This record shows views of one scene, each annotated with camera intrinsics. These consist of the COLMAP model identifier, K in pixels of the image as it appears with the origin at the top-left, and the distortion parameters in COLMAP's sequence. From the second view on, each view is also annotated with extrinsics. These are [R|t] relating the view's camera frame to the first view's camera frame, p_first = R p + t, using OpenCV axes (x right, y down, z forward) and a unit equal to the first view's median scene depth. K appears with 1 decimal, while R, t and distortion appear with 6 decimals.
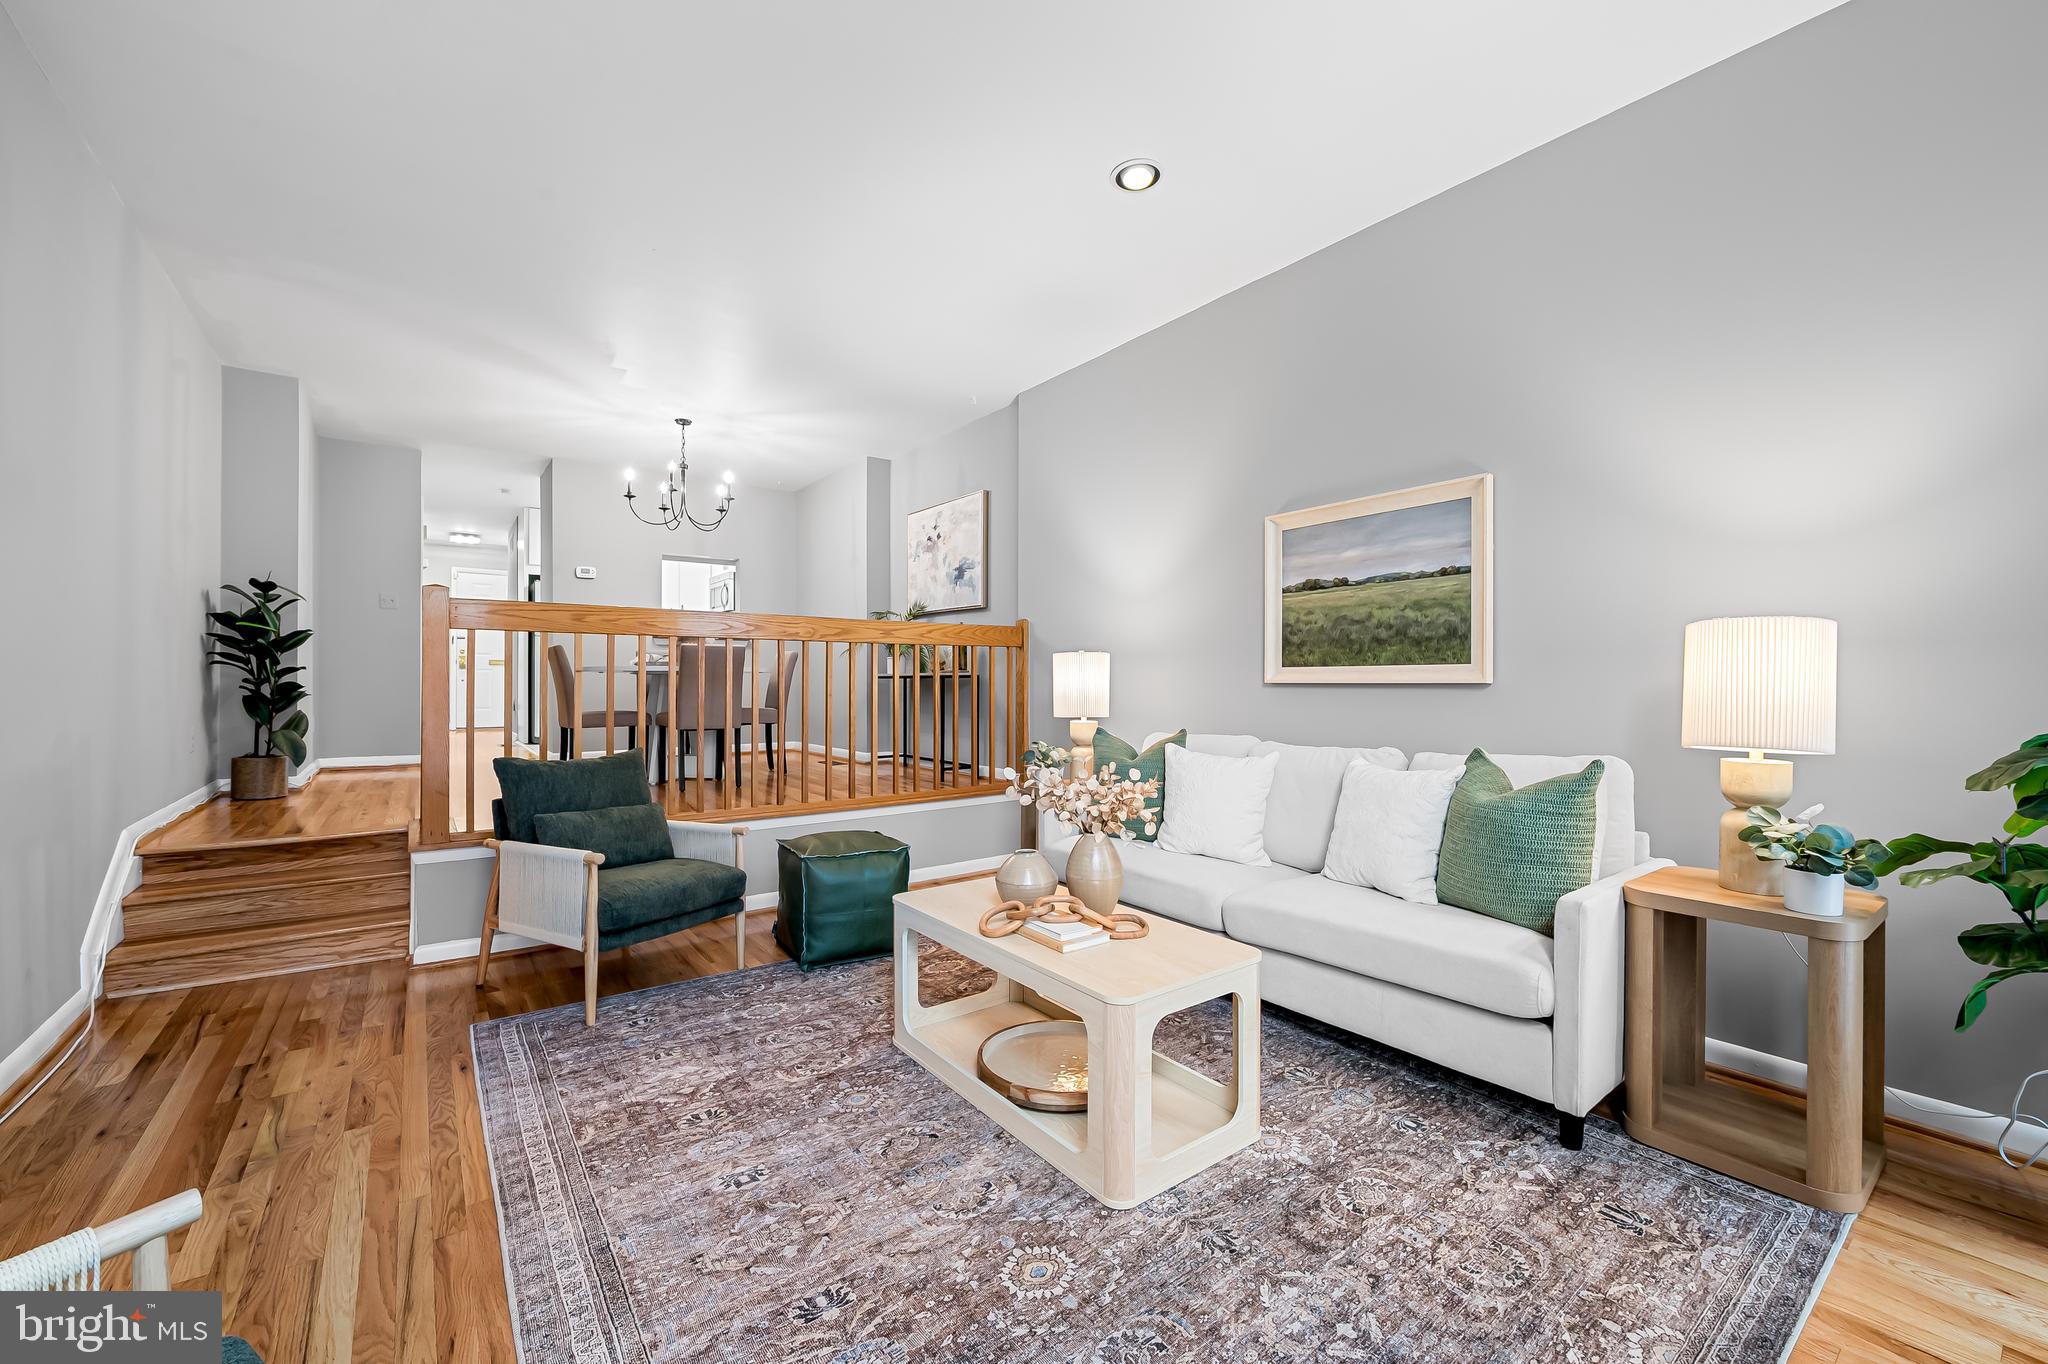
lens RADIAL K [[827.2, 0, 1020.1], [0, 827.2, 681.5], [0, 0, 1]] dist [-0.004806, 0.000319]
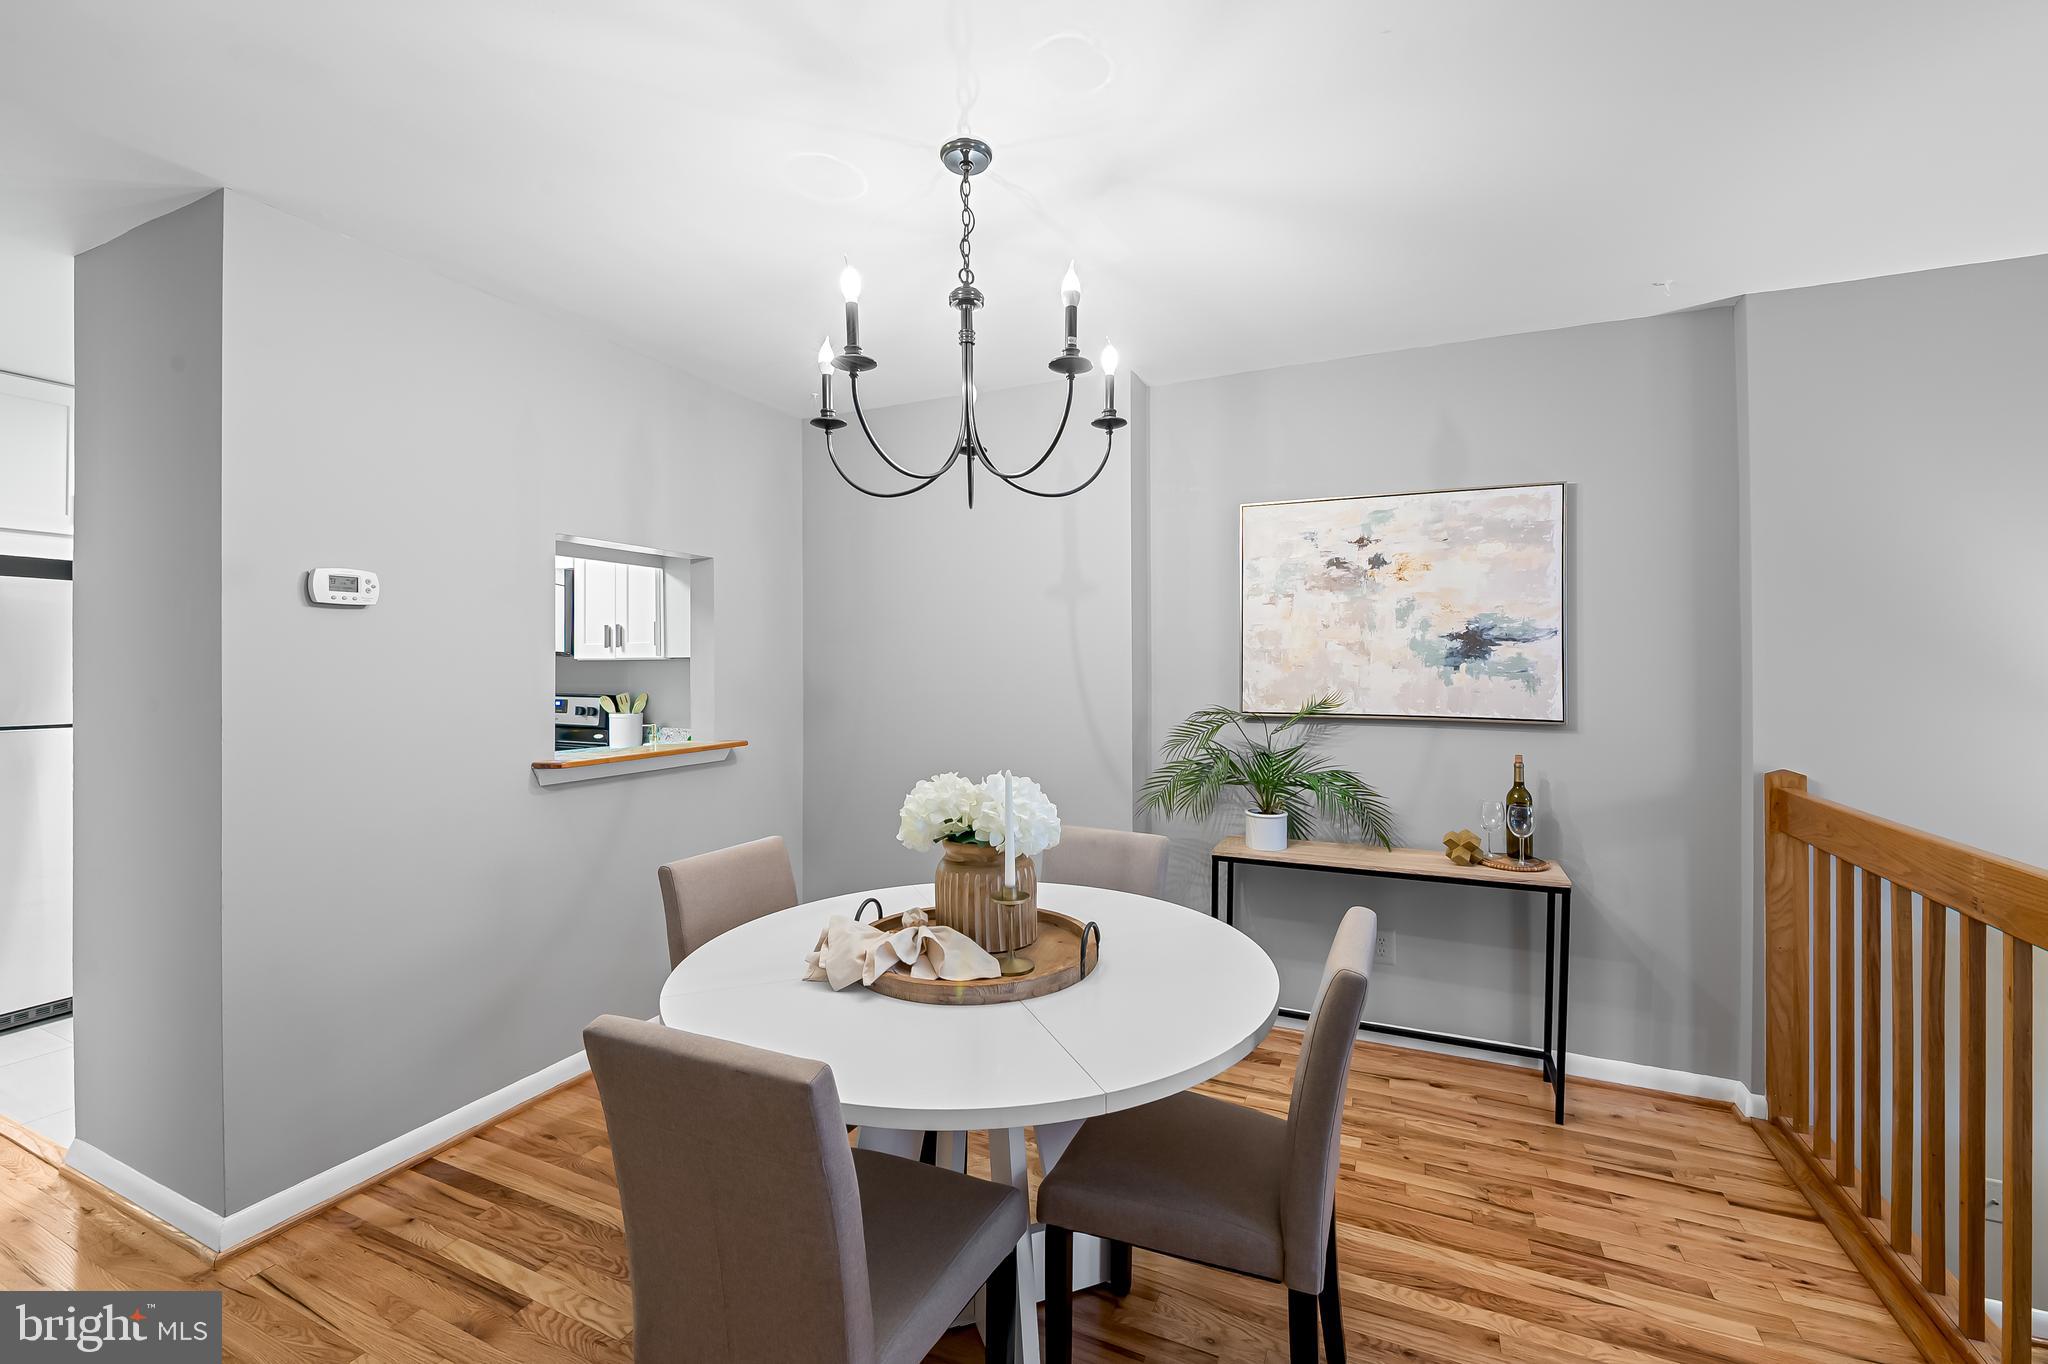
lens RADIAL K [[827.2, 0, 1034.7], [0, 827.2, 676.5], [0, 0, 1]] dist [-0.004806, 0.000319]
pose [[0.866943, -0.008659, 0.498332, -0.519502], [0.002080, 0.999903, 0.013756, -0.117026], [-0.498403, -0.010889, 0.866877, 0.689530]]
